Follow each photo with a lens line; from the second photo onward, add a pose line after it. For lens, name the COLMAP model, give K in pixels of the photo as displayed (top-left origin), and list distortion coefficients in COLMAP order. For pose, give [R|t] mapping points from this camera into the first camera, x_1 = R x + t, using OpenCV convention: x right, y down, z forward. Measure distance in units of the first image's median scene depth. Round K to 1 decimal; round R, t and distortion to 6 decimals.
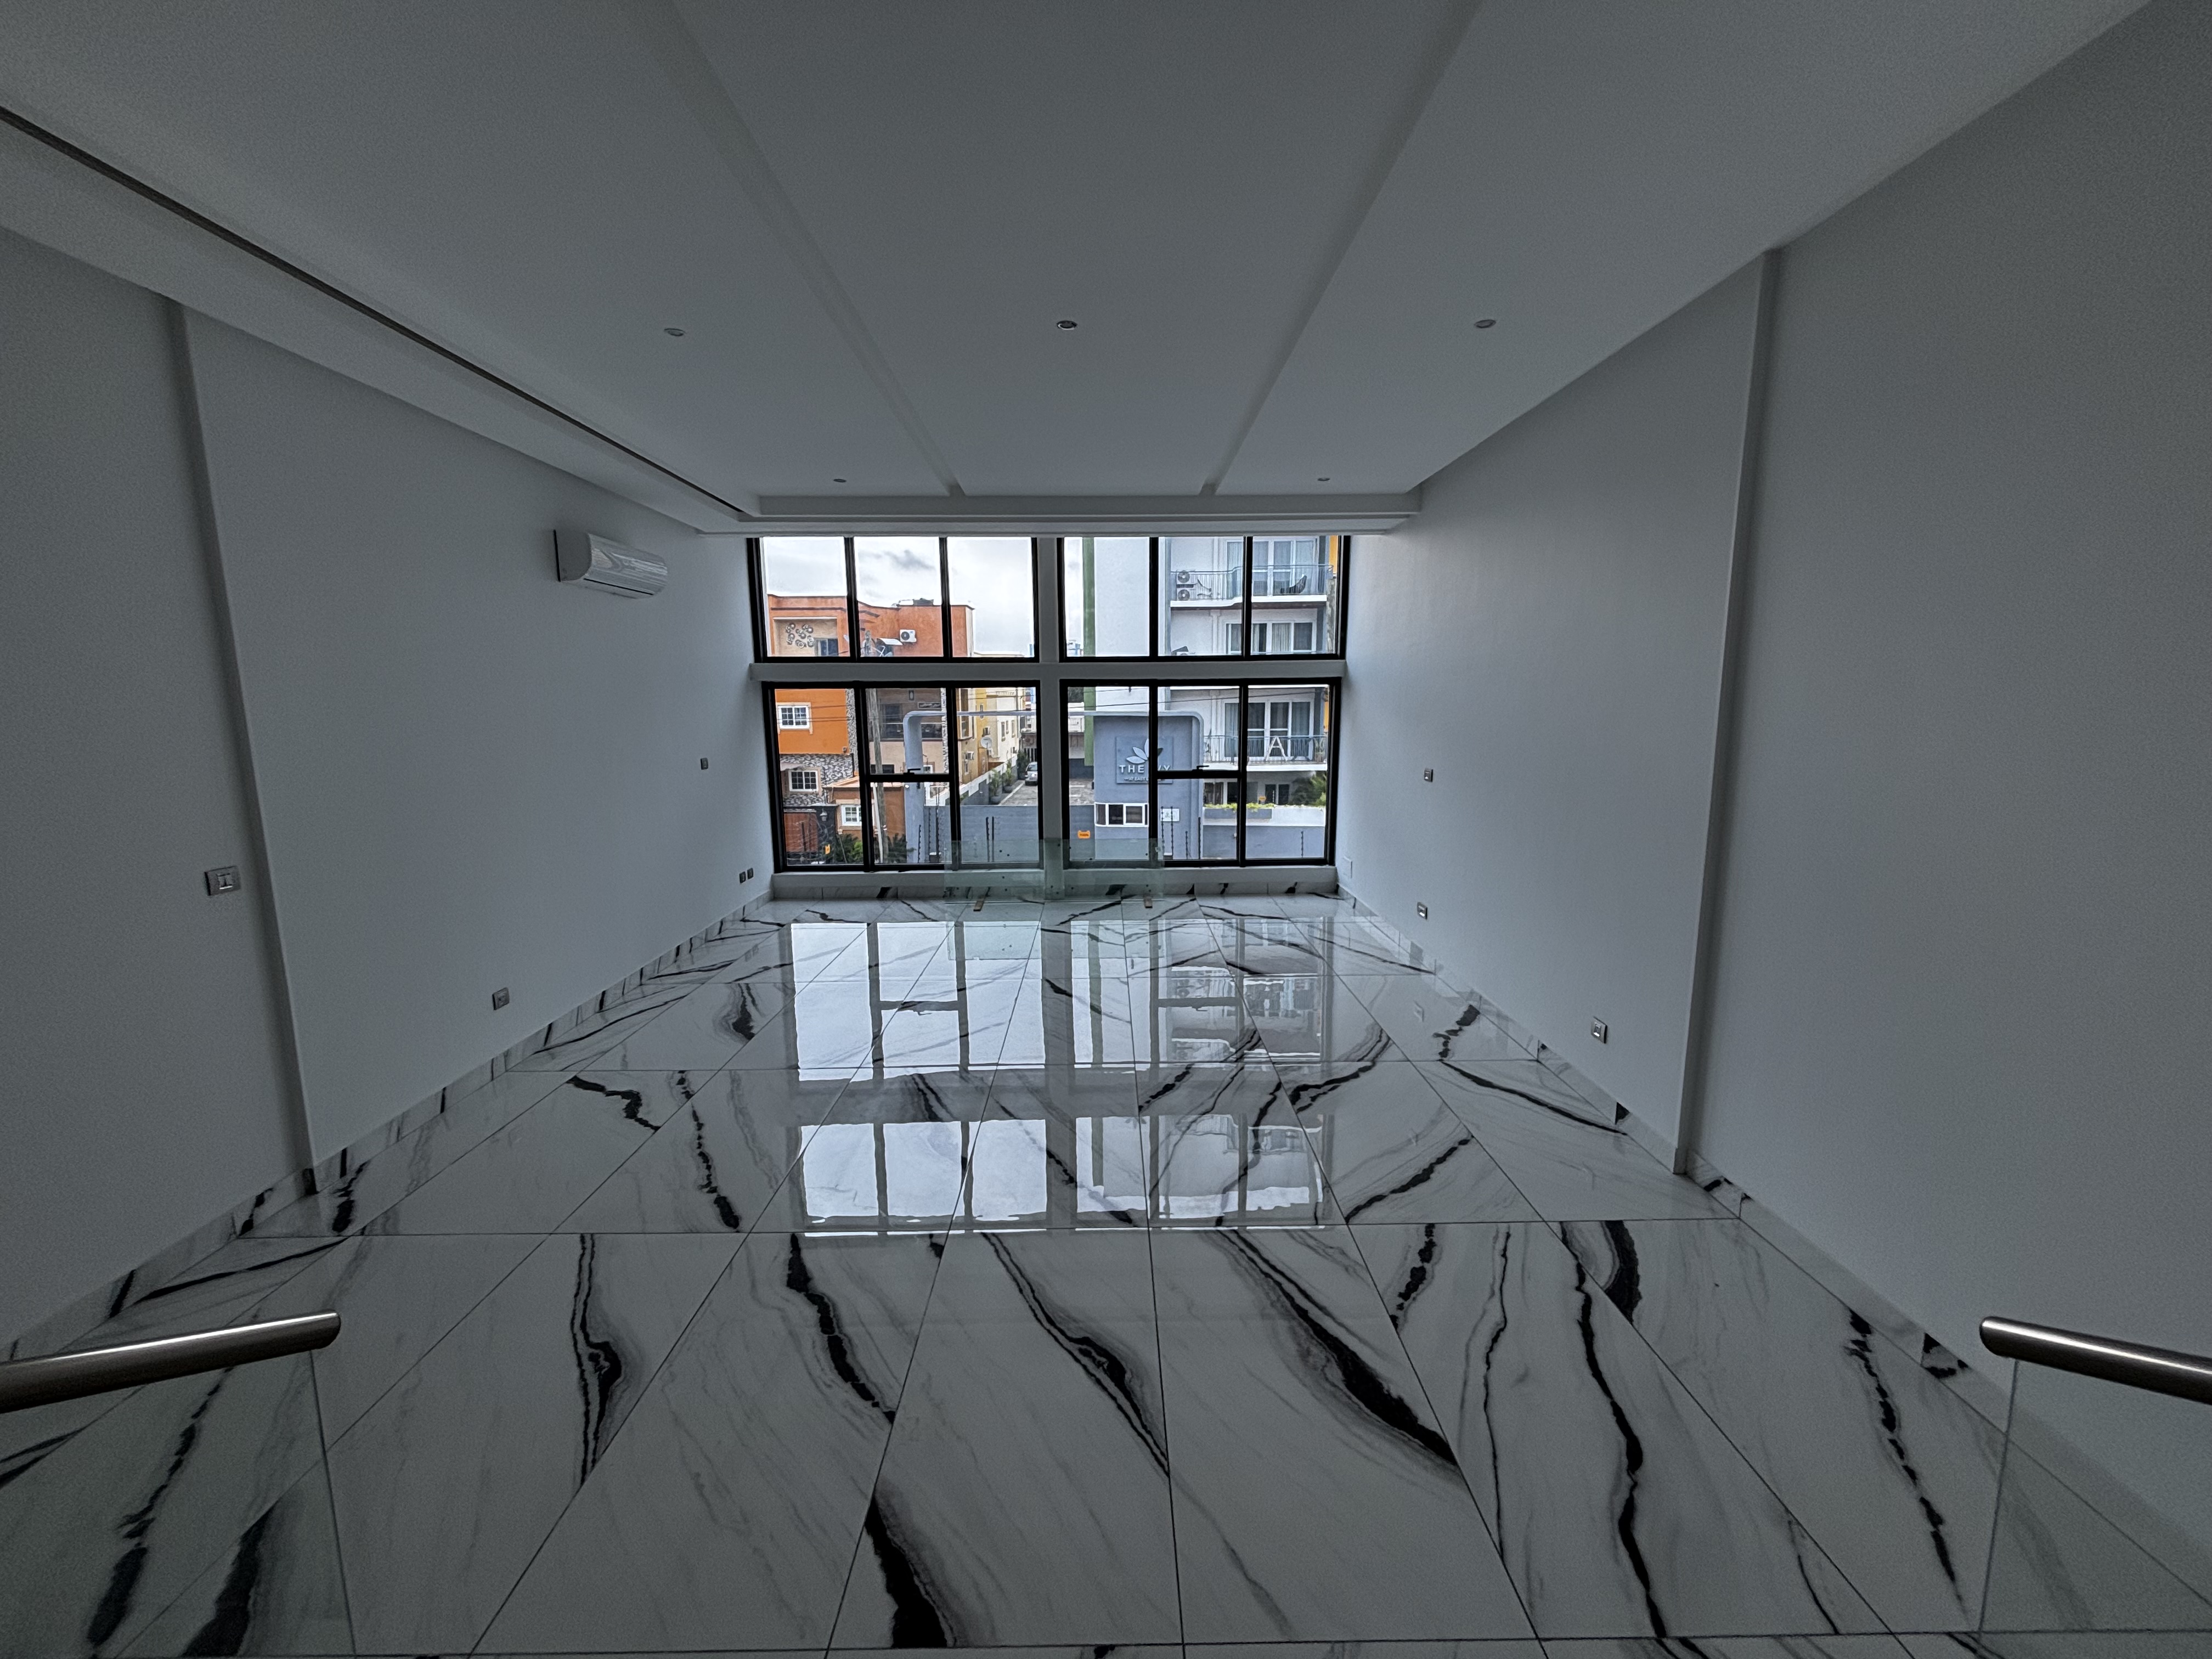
lens RADIAL K [[883.1, 0, 1109.8], [0, 883.1, 824.0], [0, 0, 1]] dist [0.001801, 0.000060]
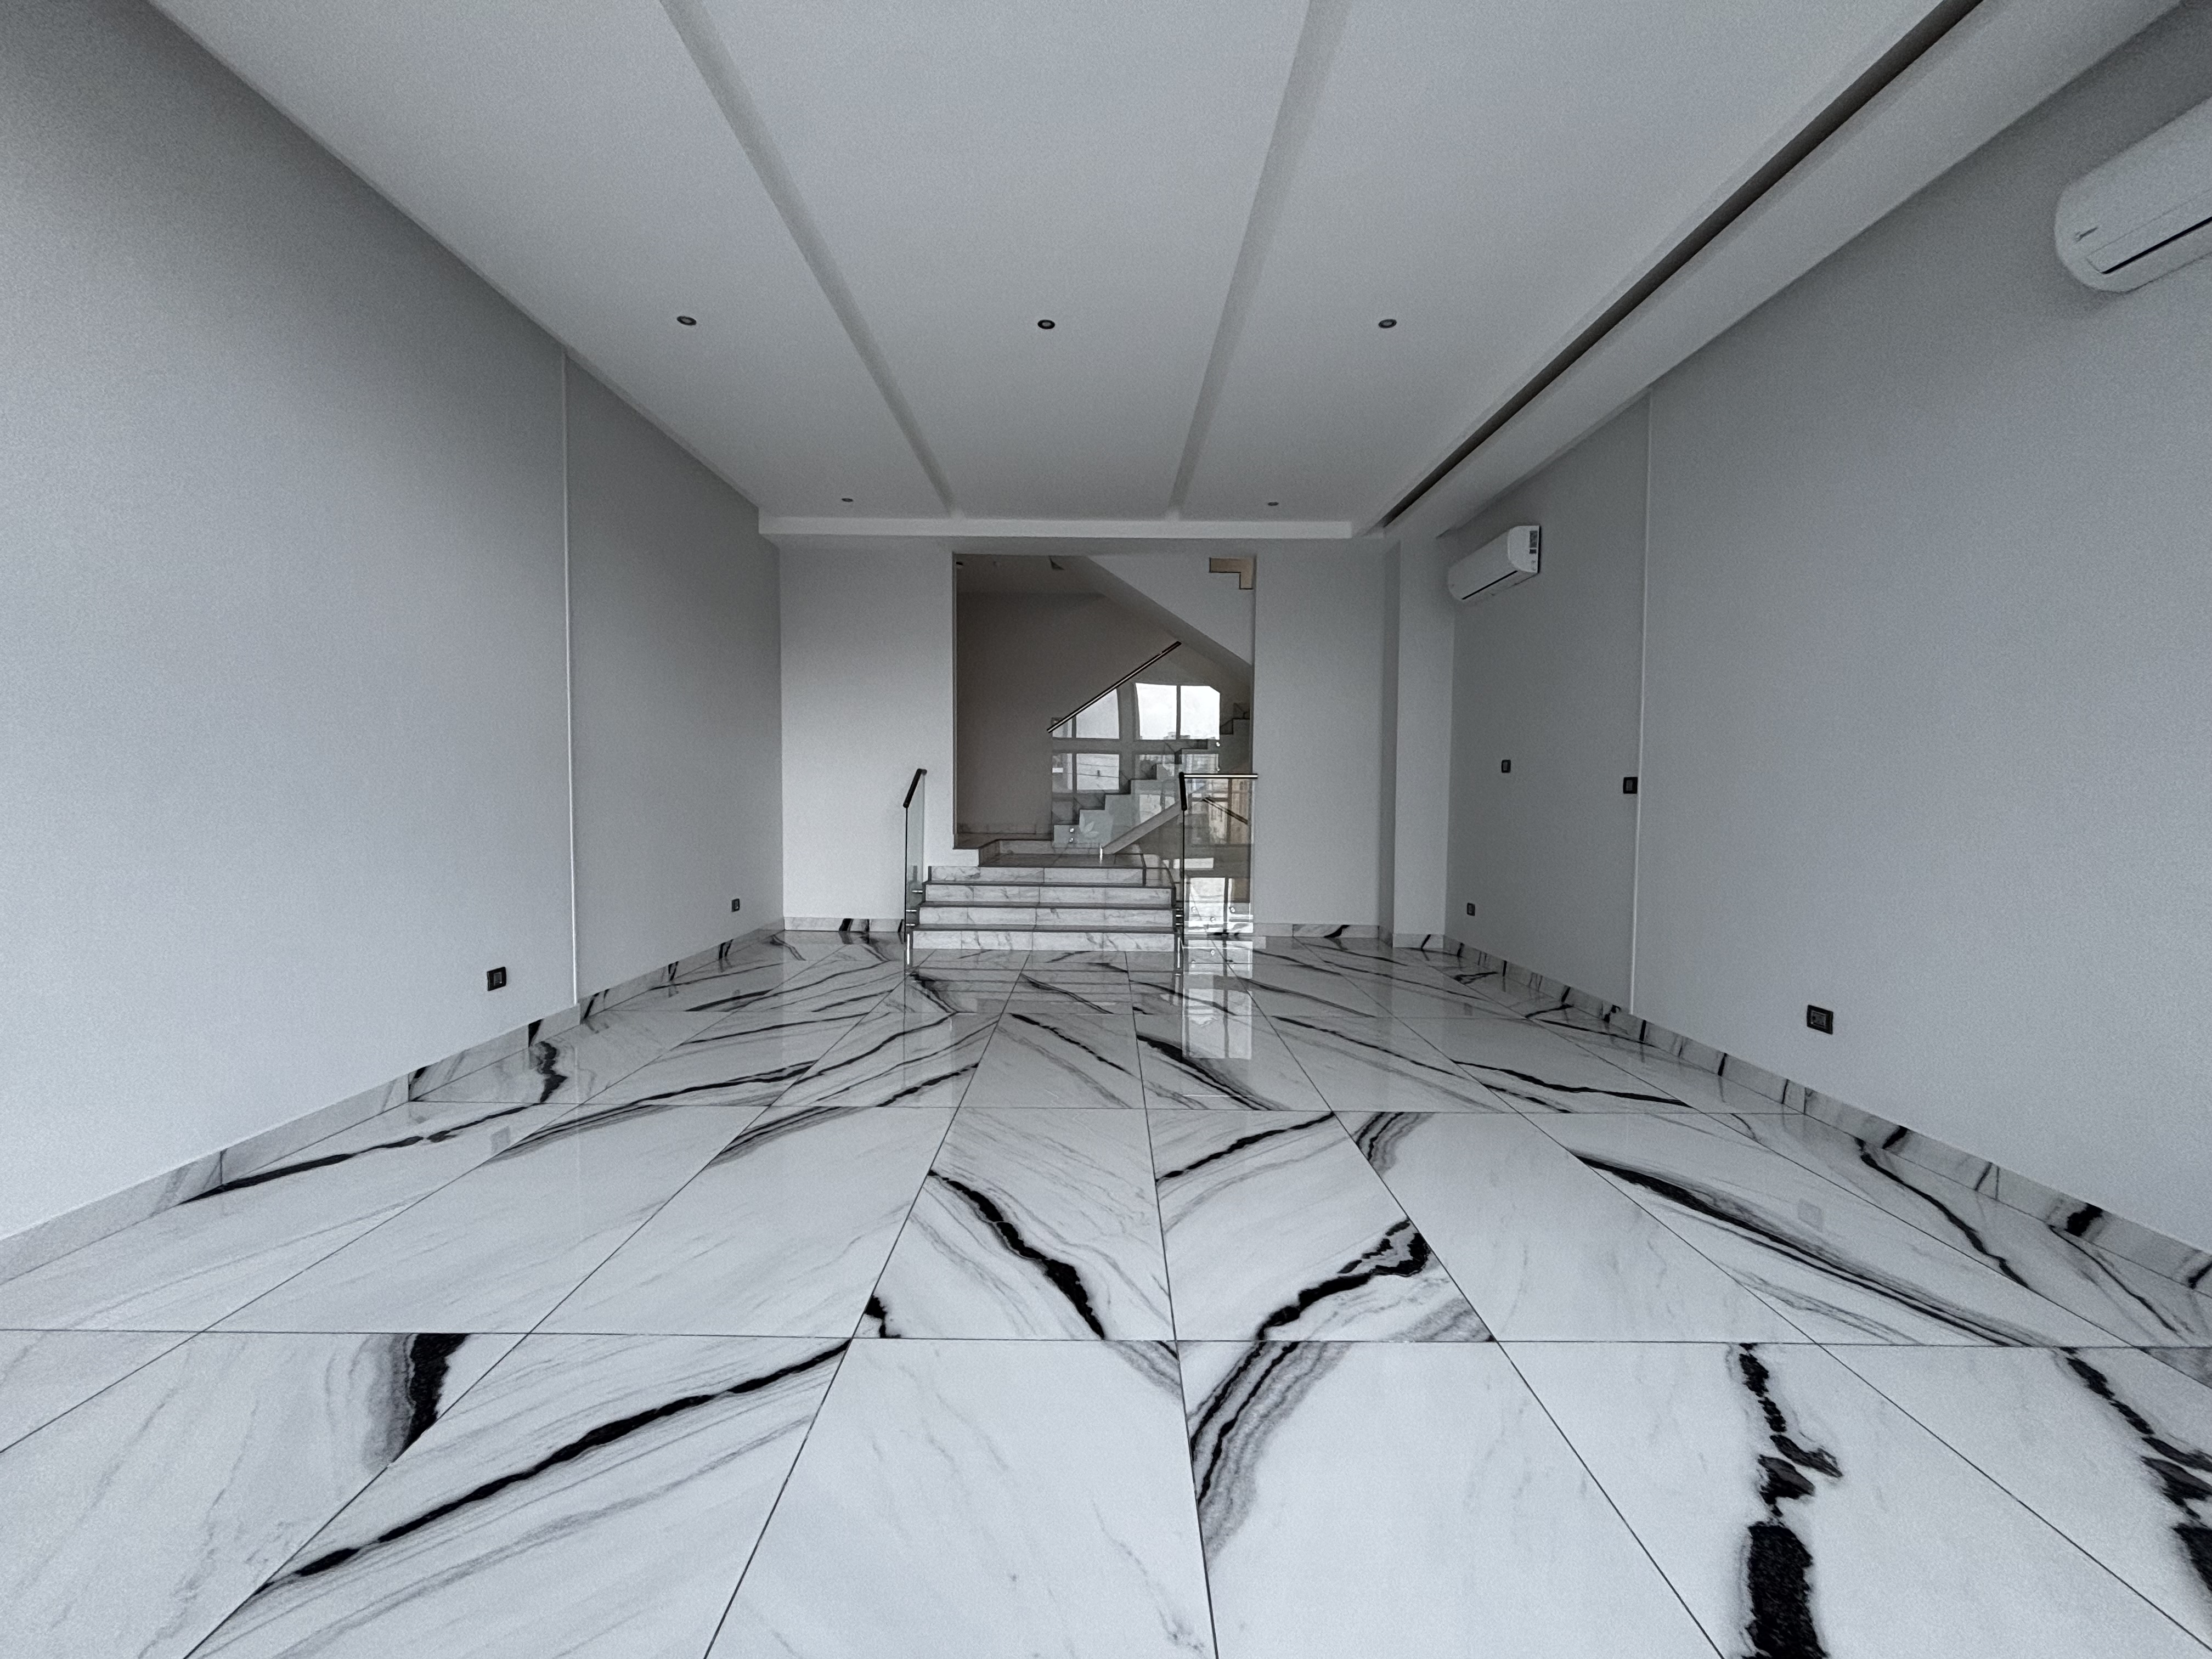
lens RADIAL K [[883.1, 0, 1101.3], [0, 883.1, 834.5], [0, 0, 1]] dist [0.001801, 0.000060]
pose [[-0.999957, -0.002295, 0.009003, -0.102568], [-0.000518, 0.981288, 0.192546, -0.098155], [-0.009277, 0.192533, -0.981247, 1.773290]]
